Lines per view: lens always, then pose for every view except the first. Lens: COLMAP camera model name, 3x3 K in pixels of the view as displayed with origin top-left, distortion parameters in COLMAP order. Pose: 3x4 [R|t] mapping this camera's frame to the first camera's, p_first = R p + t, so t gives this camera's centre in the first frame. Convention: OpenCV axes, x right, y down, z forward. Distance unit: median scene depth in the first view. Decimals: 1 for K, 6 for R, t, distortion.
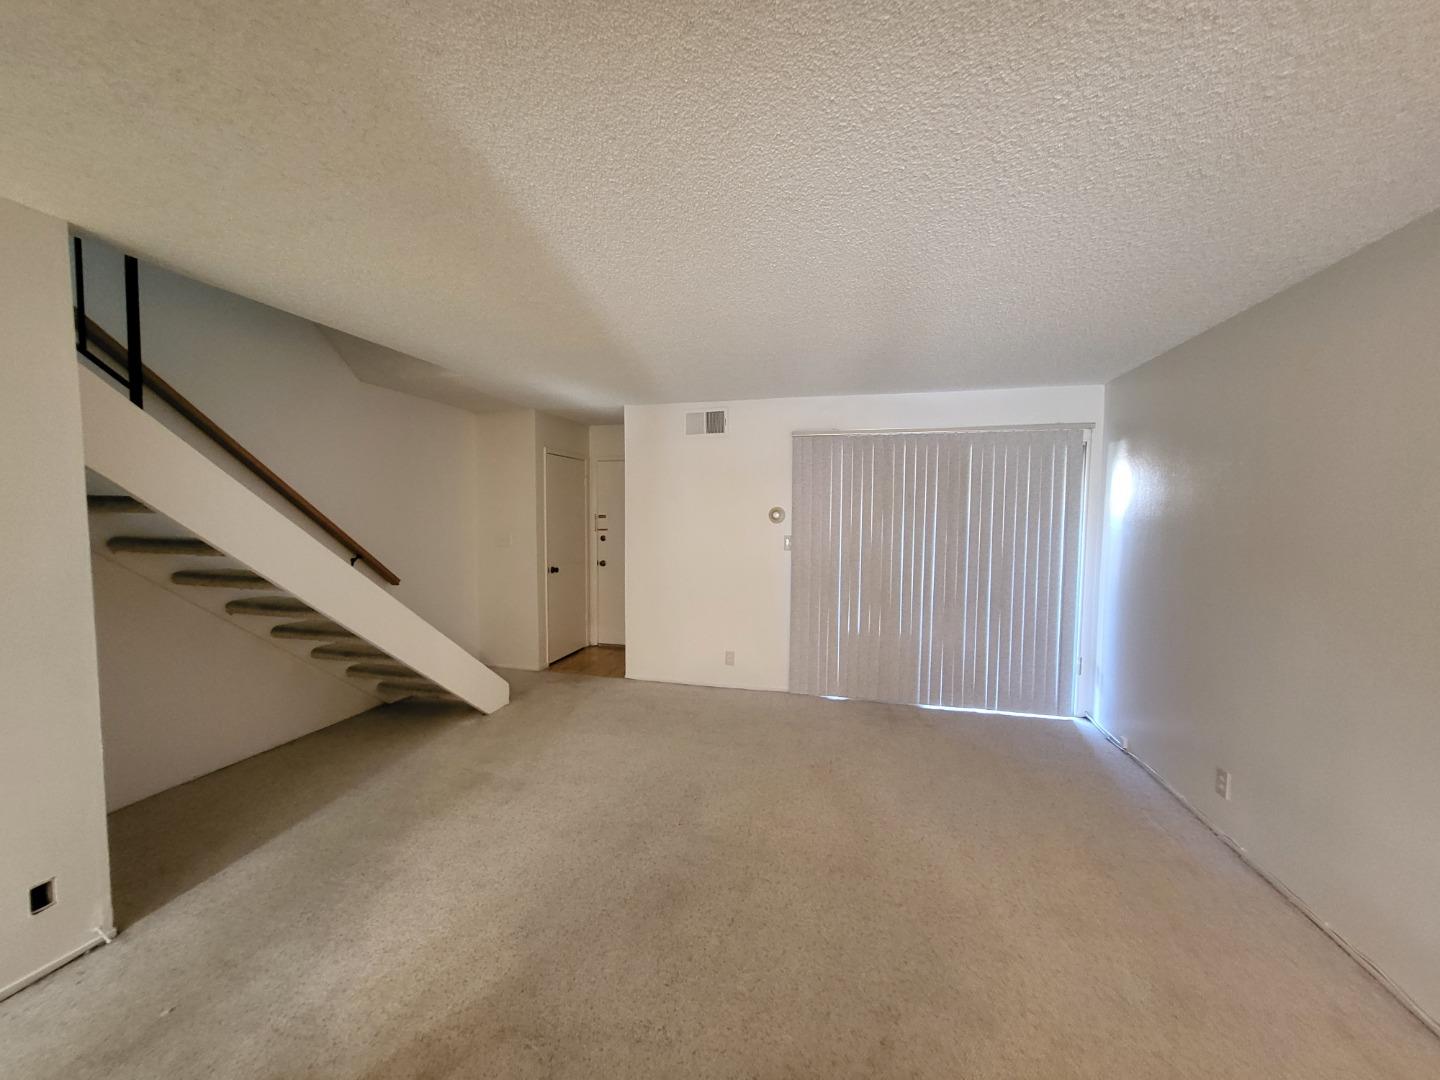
lens RADIAL K [[558.2, 0, 717.0], [0, 558.2, 546.7], [0, 0, 1]] dist [0.001599, 0.000960]
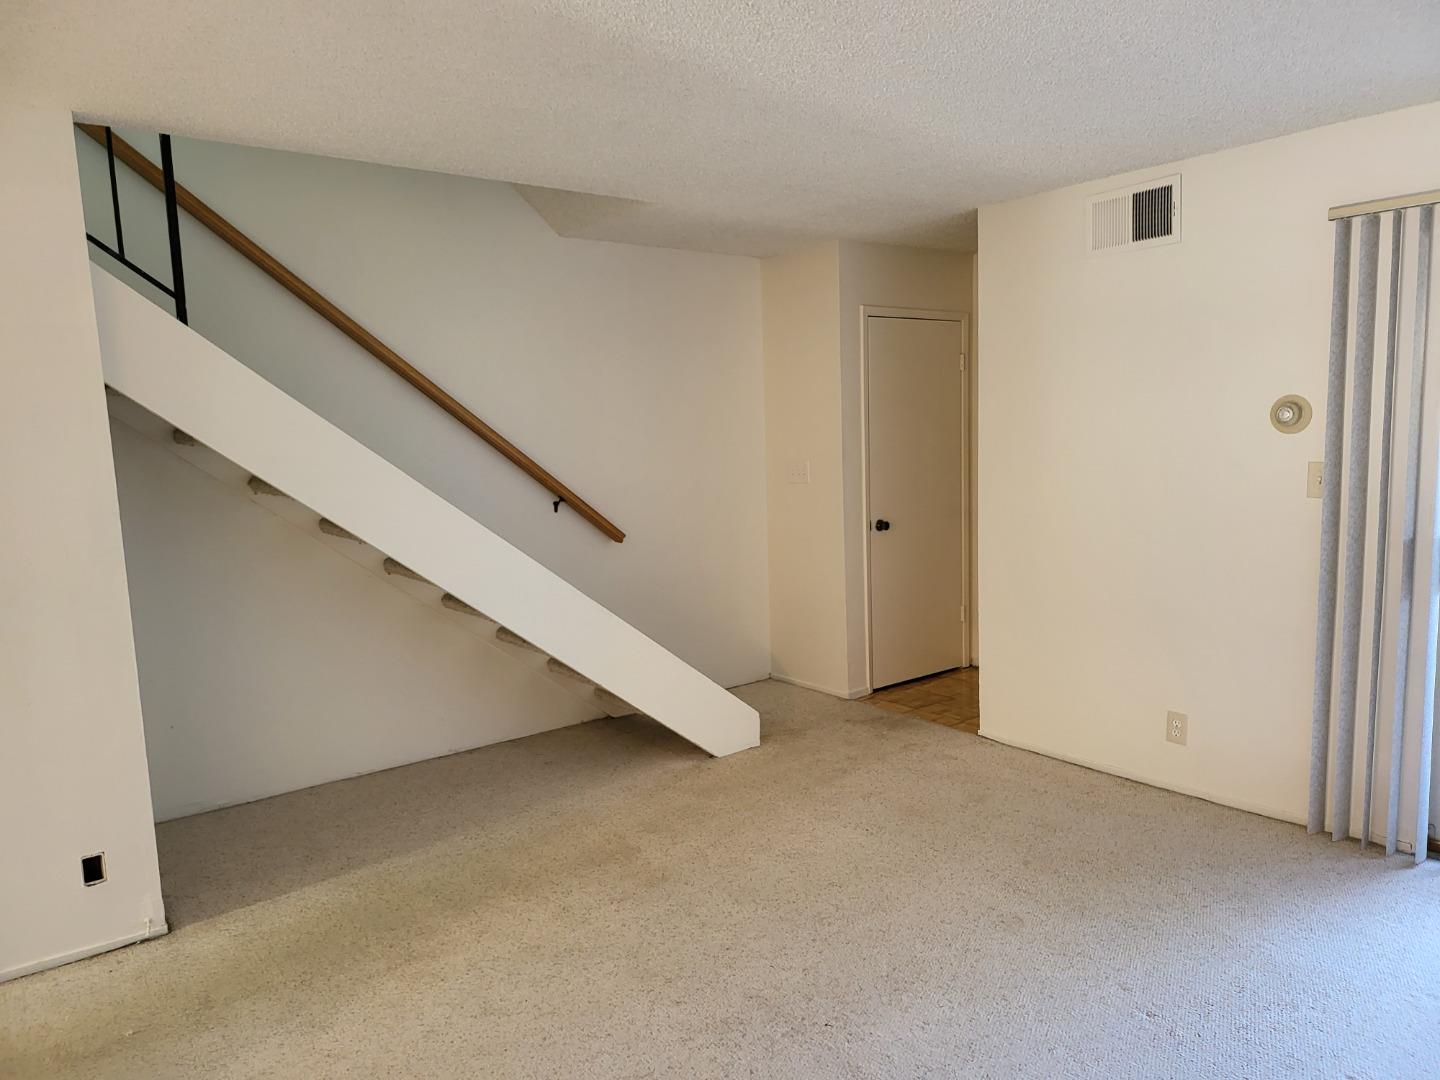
lens RADIAL K [[1001.8, 0, 722.2], [0, 1001.8, 548.6], [0, 0, 1]] dist [0.025268, -0.011072]
pose [[0.799658, 0.044074, -0.598836, 0.234949], [-0.000026, 0.997305, 0.073366, -0.011176], [0.600455, -0.058652, 0.797504, 0.124105]]
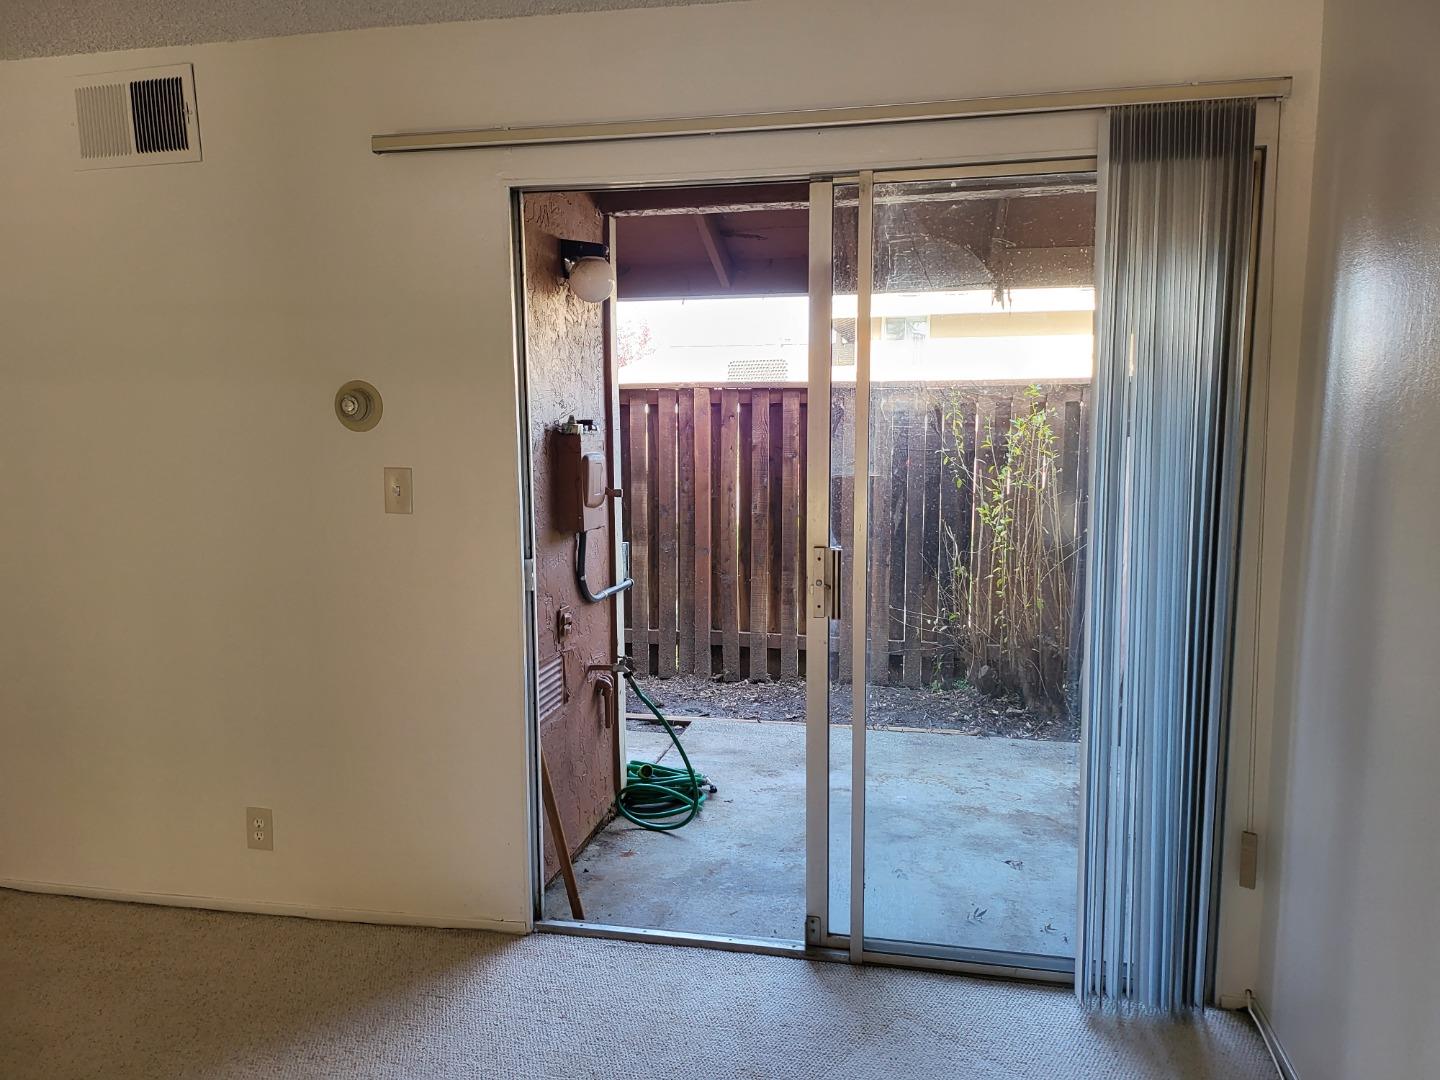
lens RADIAL K [[1001.8, 0, 725.6], [0, 1001.8, 543.7], [0, 0, 1]] dist [0.025268, -0.011072]
pose [[0.998105, -0.019805, 0.058261, 0.299902], [0.016160, 0.997921, 0.062386, -0.009083], [-0.059376, -0.061326, 0.996350, 0.411658]]
